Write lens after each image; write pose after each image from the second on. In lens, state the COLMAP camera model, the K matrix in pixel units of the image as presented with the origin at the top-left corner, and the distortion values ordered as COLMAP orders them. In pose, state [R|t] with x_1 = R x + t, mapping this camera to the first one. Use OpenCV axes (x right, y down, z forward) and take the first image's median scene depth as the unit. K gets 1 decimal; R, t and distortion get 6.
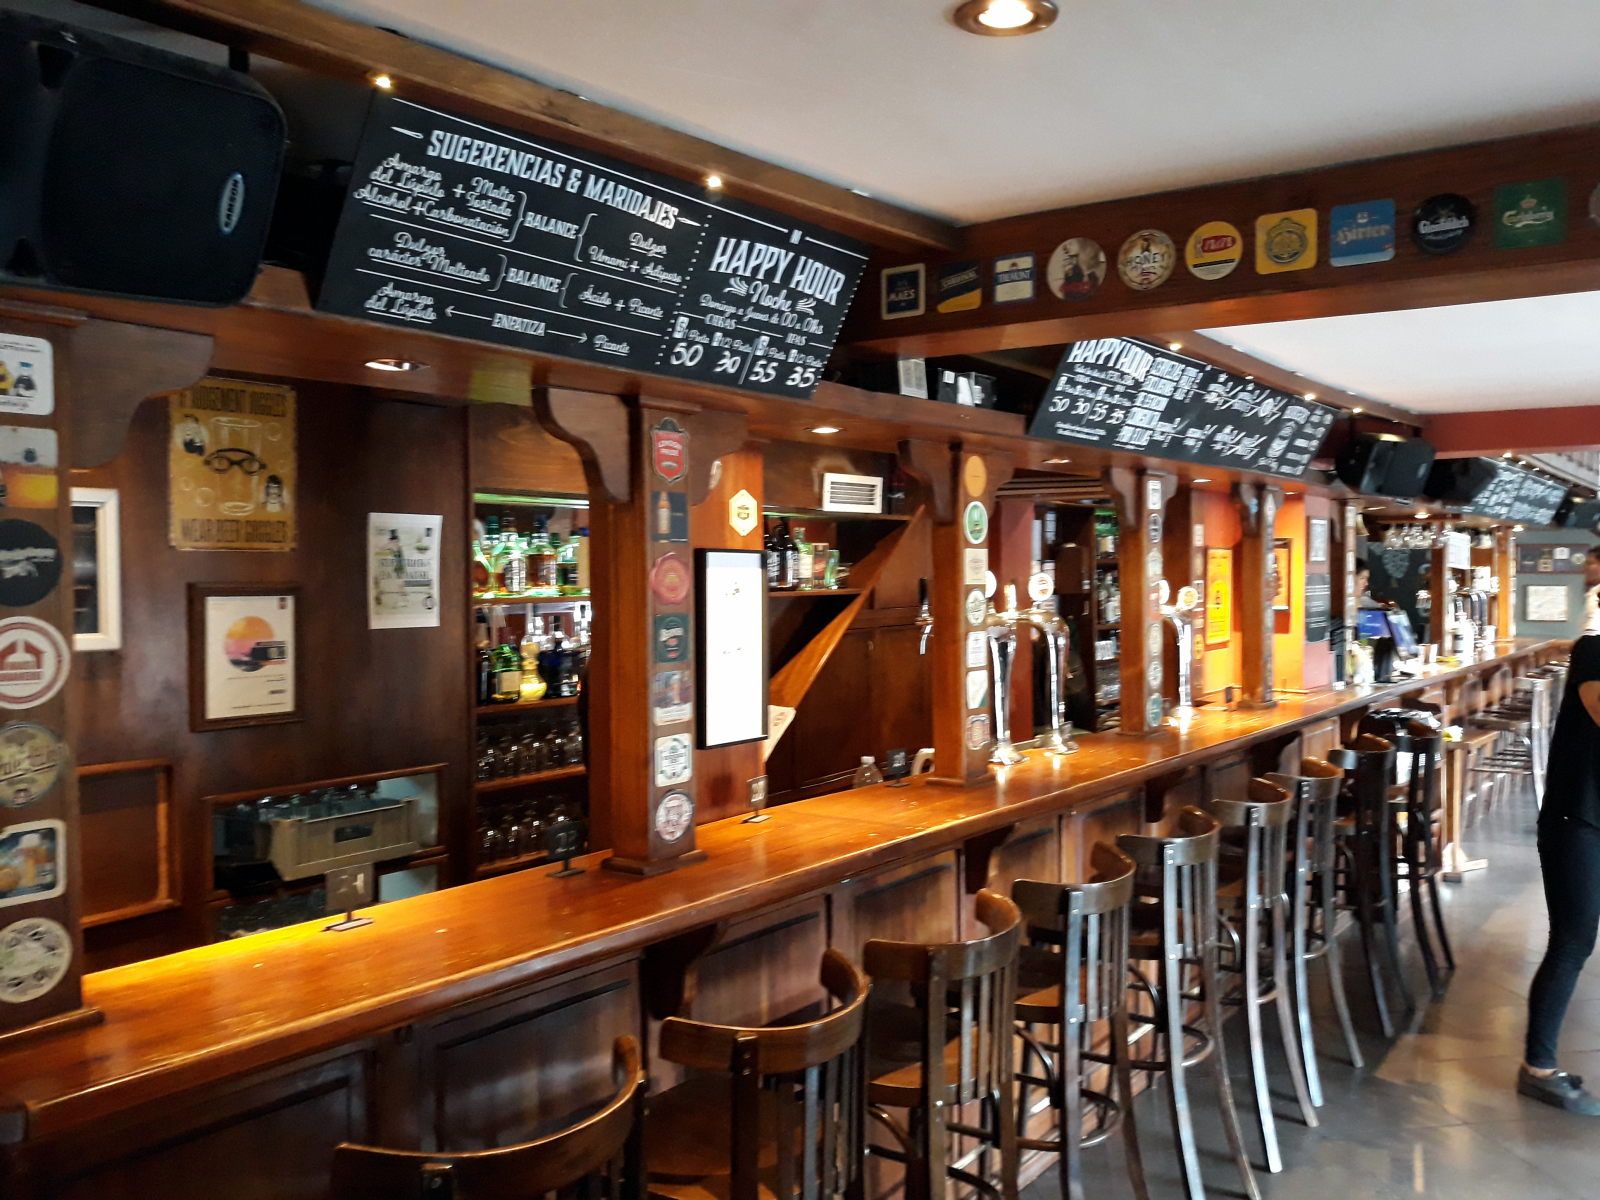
lens RADIAL K [[1295.9, 0, 797.1], [0, 1295.9, 606.6], [0, 0, 1]] dist [0.008933, -0.007441]
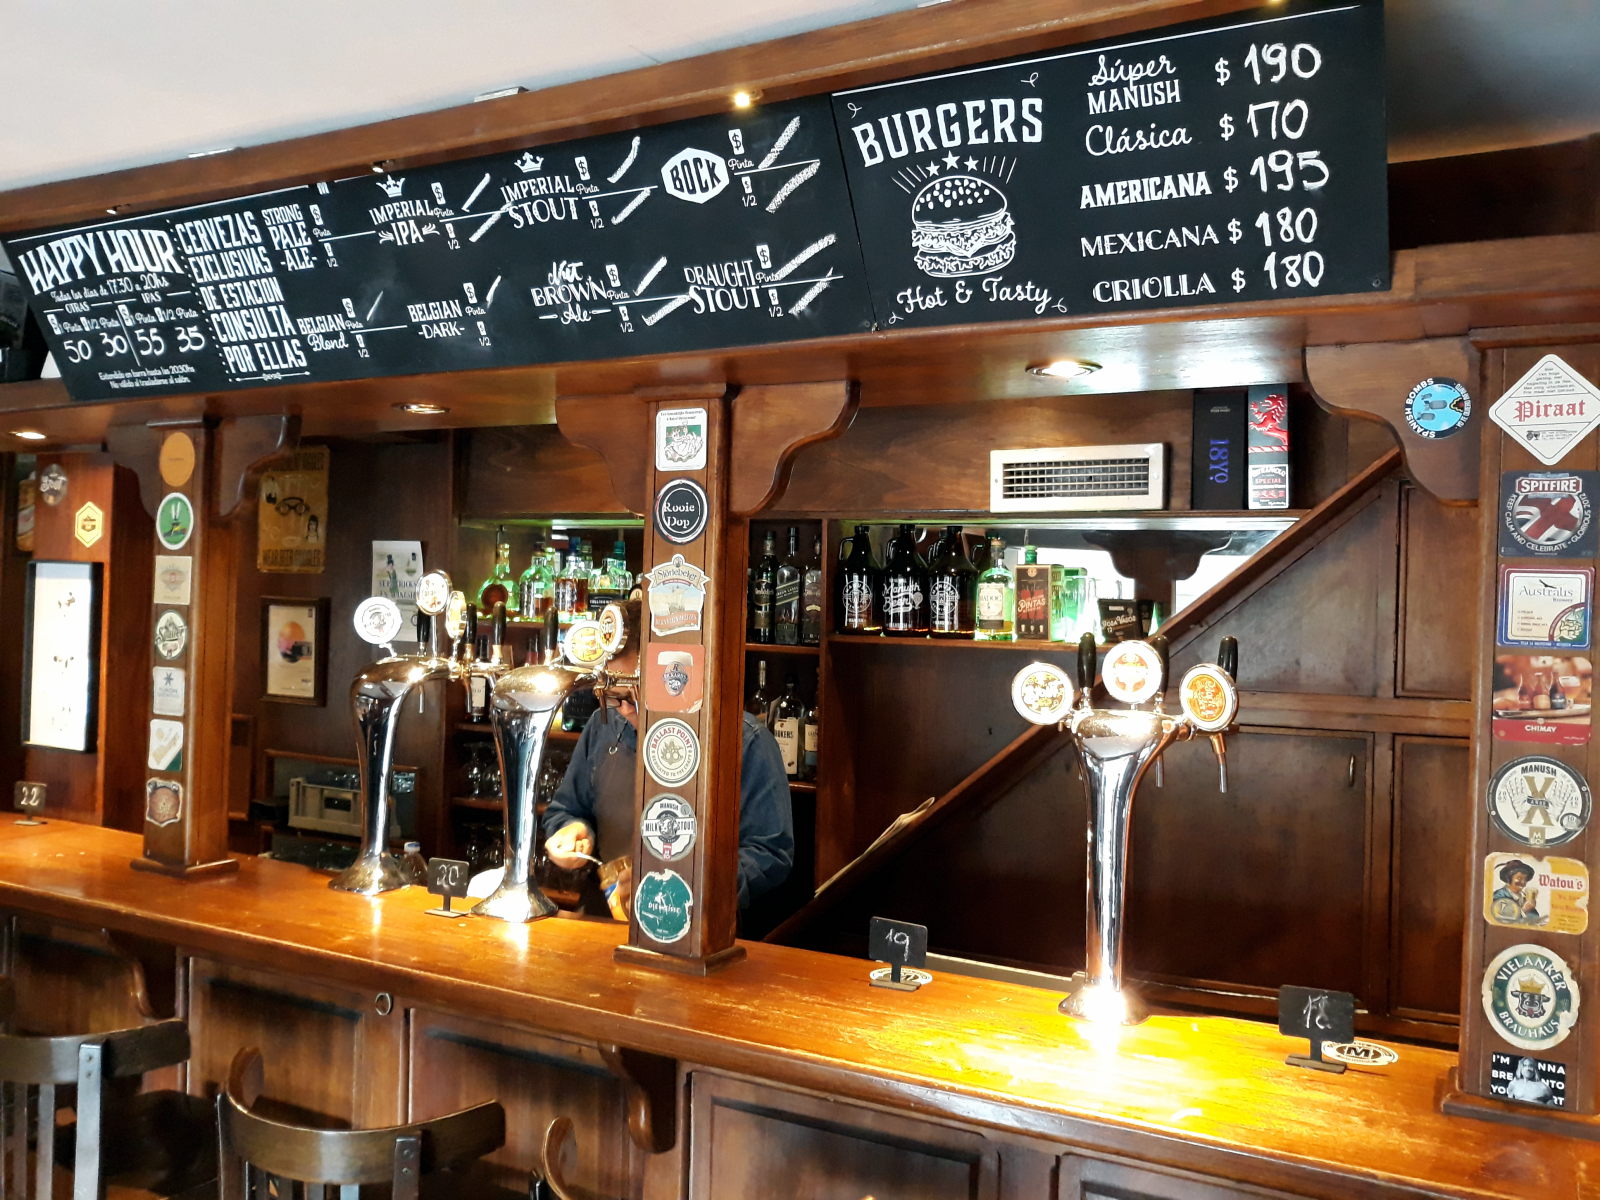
lens RADIAL K [[1295.9, 0, 798.4], [0, 1295.9, 584.4], [0, 0, 1]] dist [0.008933, -0.007441]
pose [[0.165798, -0.006821, -0.986136, 0.953812], [-0.057558, 0.998204, -0.016582, -0.037089], [0.984479, 0.059510, 0.165107, 1.251295]]
